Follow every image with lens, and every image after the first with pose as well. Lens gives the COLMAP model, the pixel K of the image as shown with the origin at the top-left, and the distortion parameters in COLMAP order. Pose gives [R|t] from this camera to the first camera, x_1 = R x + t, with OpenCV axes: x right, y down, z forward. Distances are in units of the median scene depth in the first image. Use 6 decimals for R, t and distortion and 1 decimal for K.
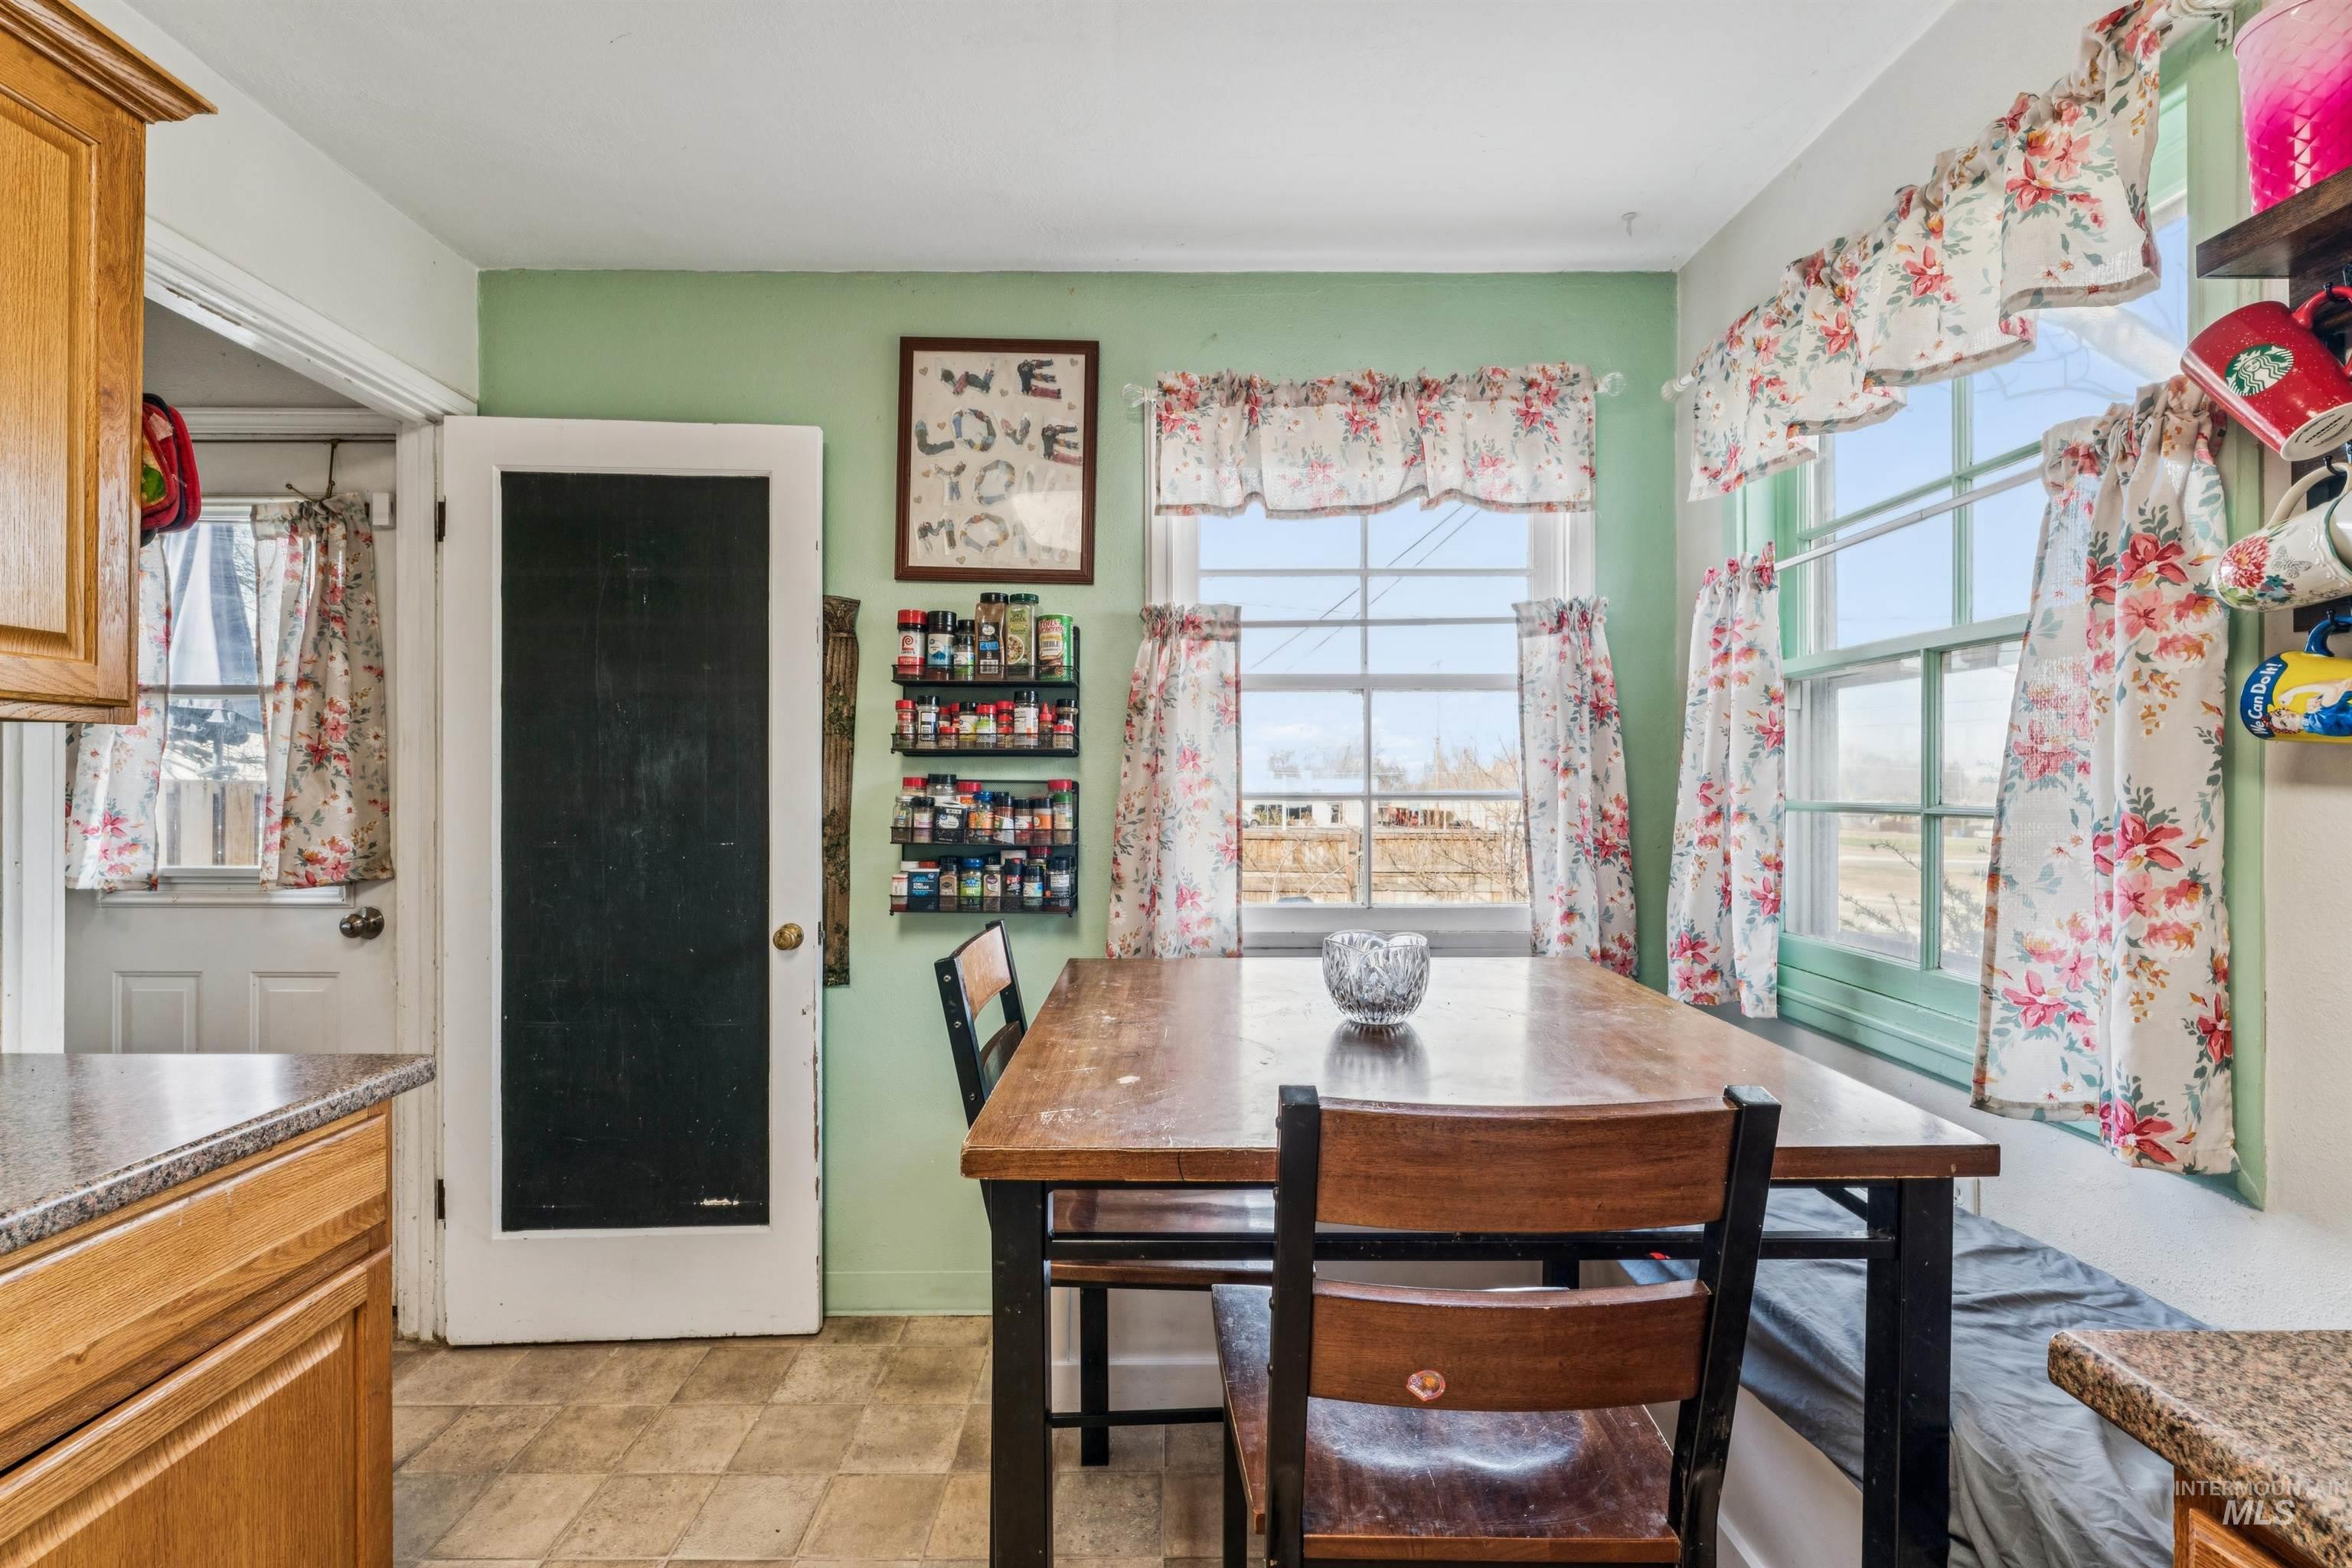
lens RADIAL K [[1013.6, 0, 1171.4], [0, 1013.6, 779.2], [0, 0, 1]] dist [-0.002751, 0.000229]
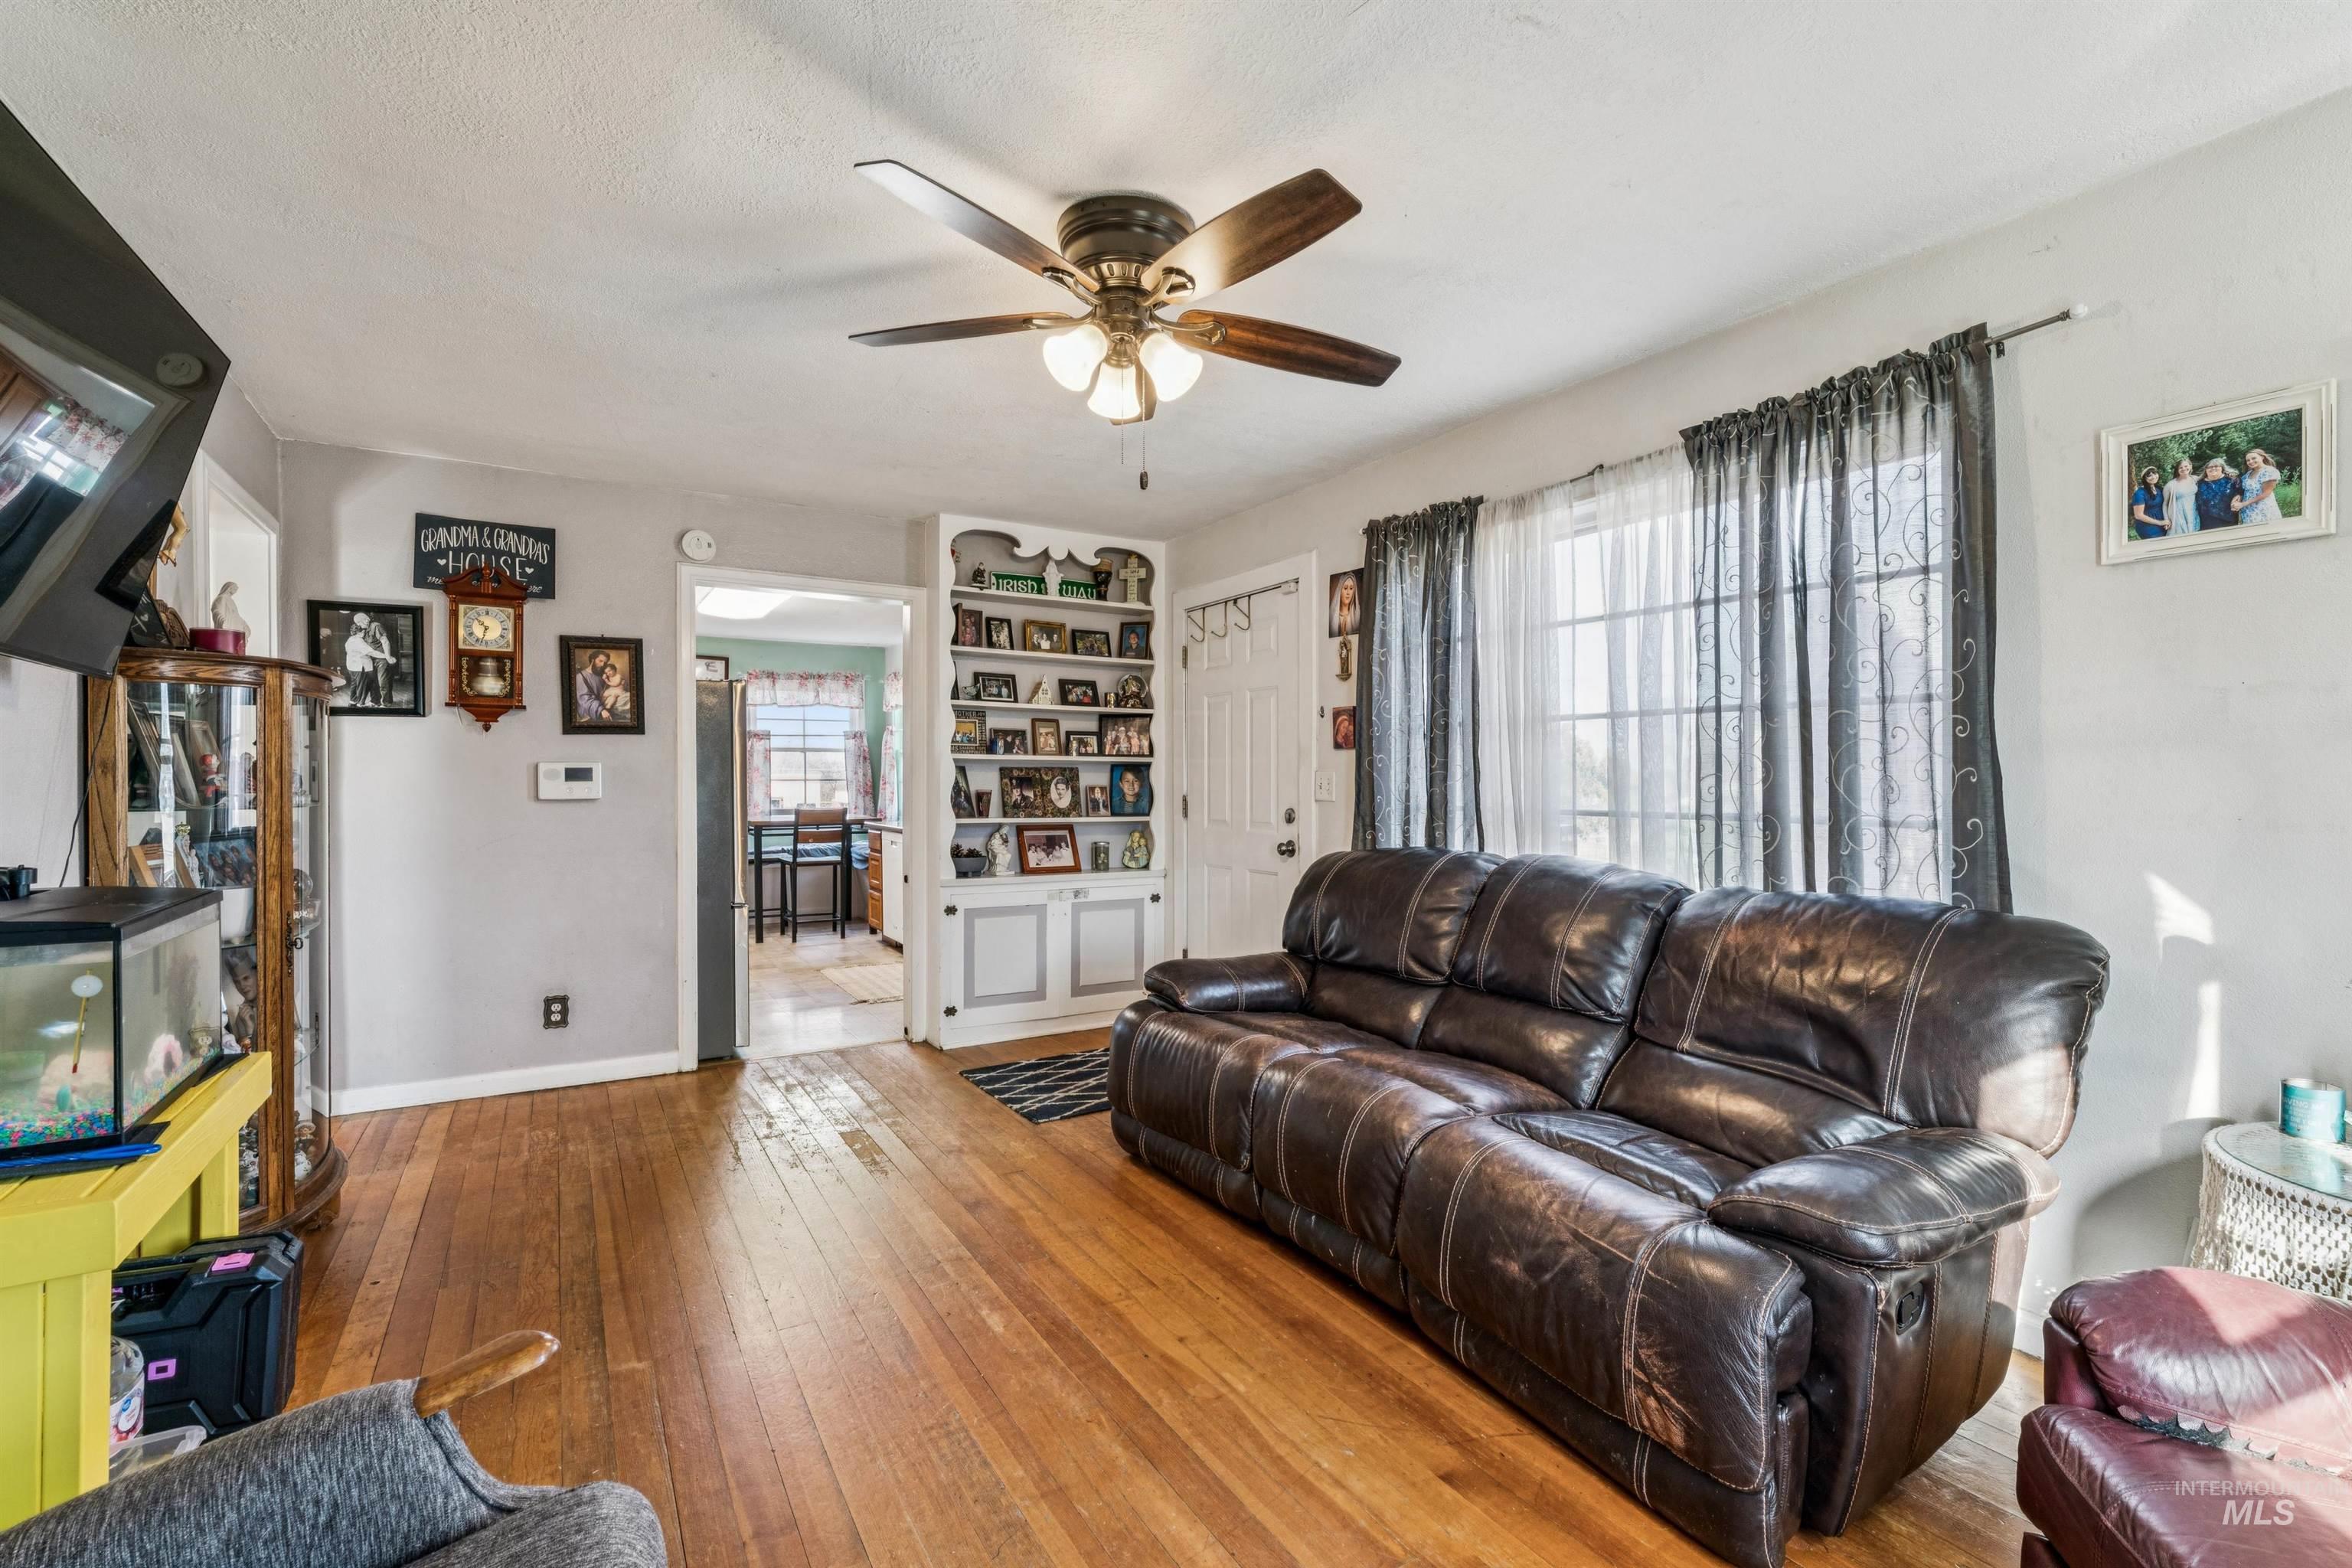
lens RADIAL K [[1013.6, 0, 1178.6], [0, 1013.6, 784.3], [0, 0, 1]] dist [-0.002751, 0.000229]
pose [[0.858022, -0.005702, 0.513582, -0.579610], [0.003025, 0.999977, 0.006047, 0.015482], [-0.513605, -0.003635, 0.858019, -3.101274]]
